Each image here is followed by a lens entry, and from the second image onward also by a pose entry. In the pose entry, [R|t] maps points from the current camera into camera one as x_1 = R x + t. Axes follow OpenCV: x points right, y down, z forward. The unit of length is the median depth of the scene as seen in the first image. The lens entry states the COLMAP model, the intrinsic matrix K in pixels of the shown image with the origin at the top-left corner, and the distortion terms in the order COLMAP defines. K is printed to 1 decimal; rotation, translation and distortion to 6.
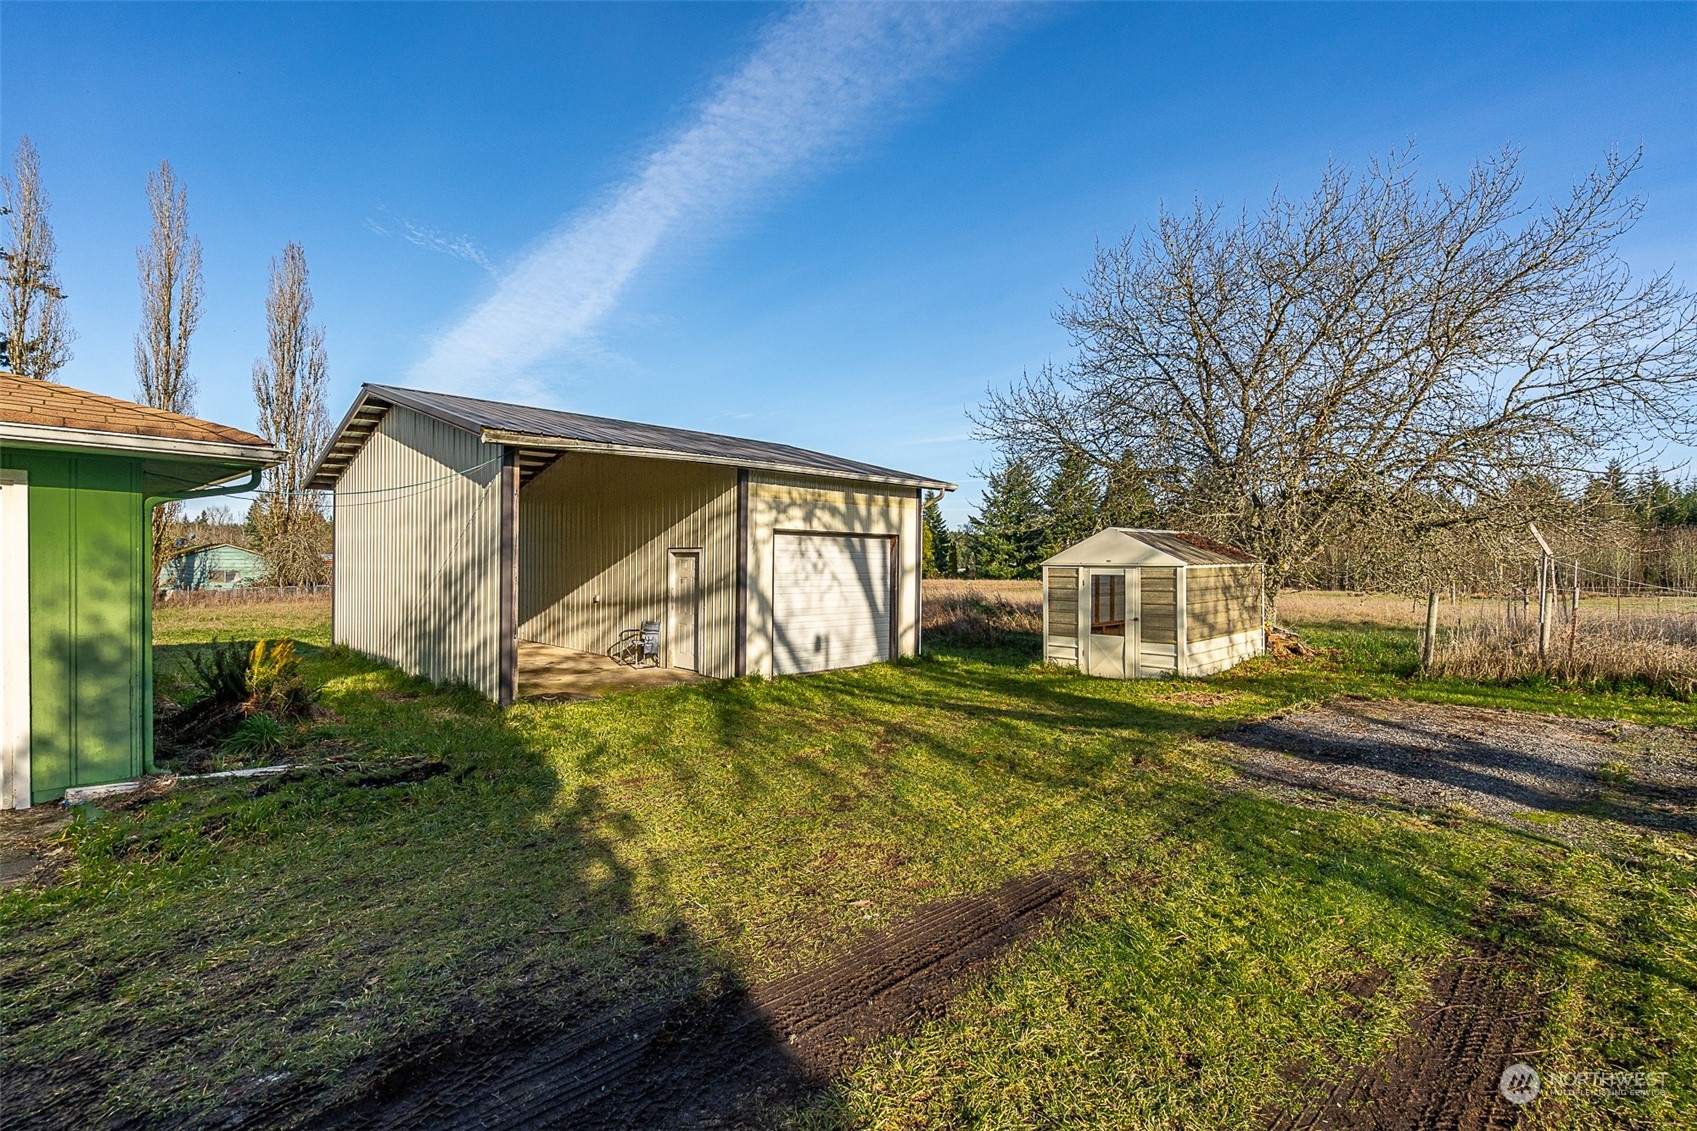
lens RADIAL K [[774.1, 0, 847.4], [0, 774.1, 549.1], [0, 0, 1]] dist [-0.007384, 0.002984]
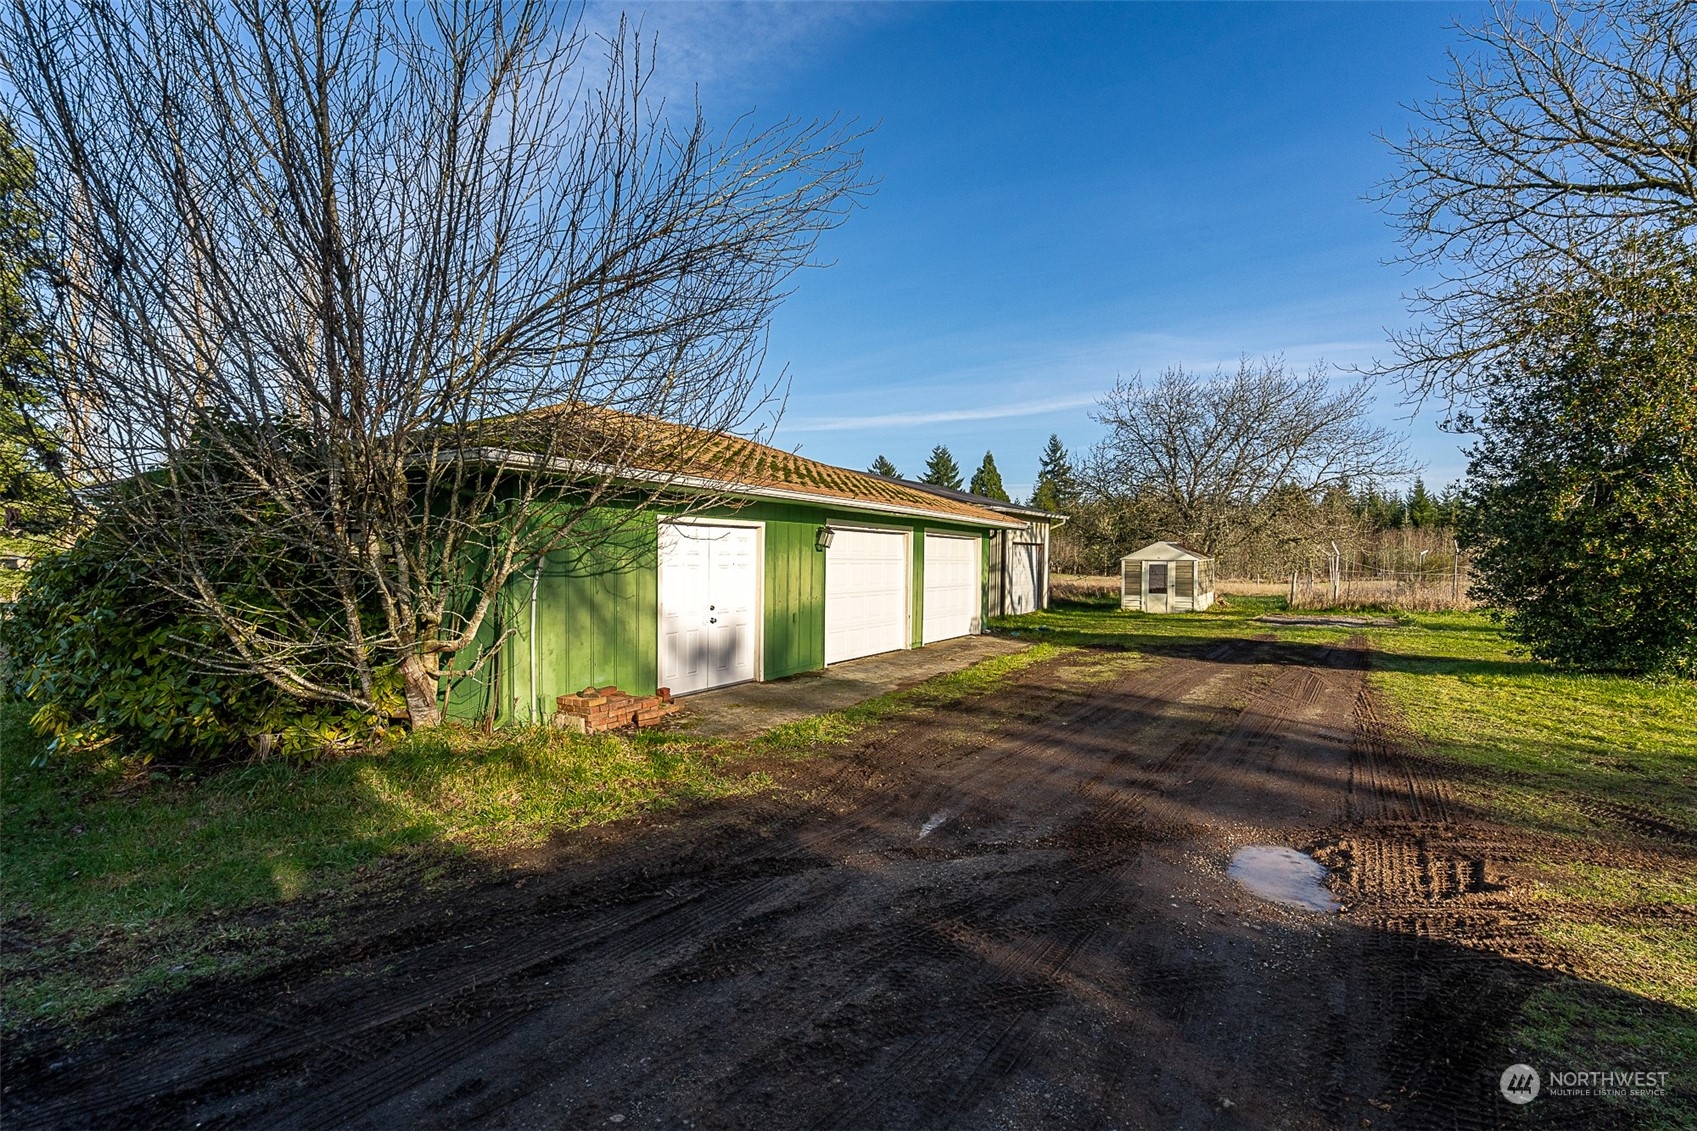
lens RADIAL K [[774.1, 0, 860.2], [0, 774.1, 567.2], [0, 0, 1]] dist [-0.007384, 0.002984]
pose [[0.974267, -0.002643, 0.225380, -0.887012], [-0.005369, 0.999375, 0.034929, -0.026895], [-0.225331, -0.035240, 0.973645, -0.818350]]
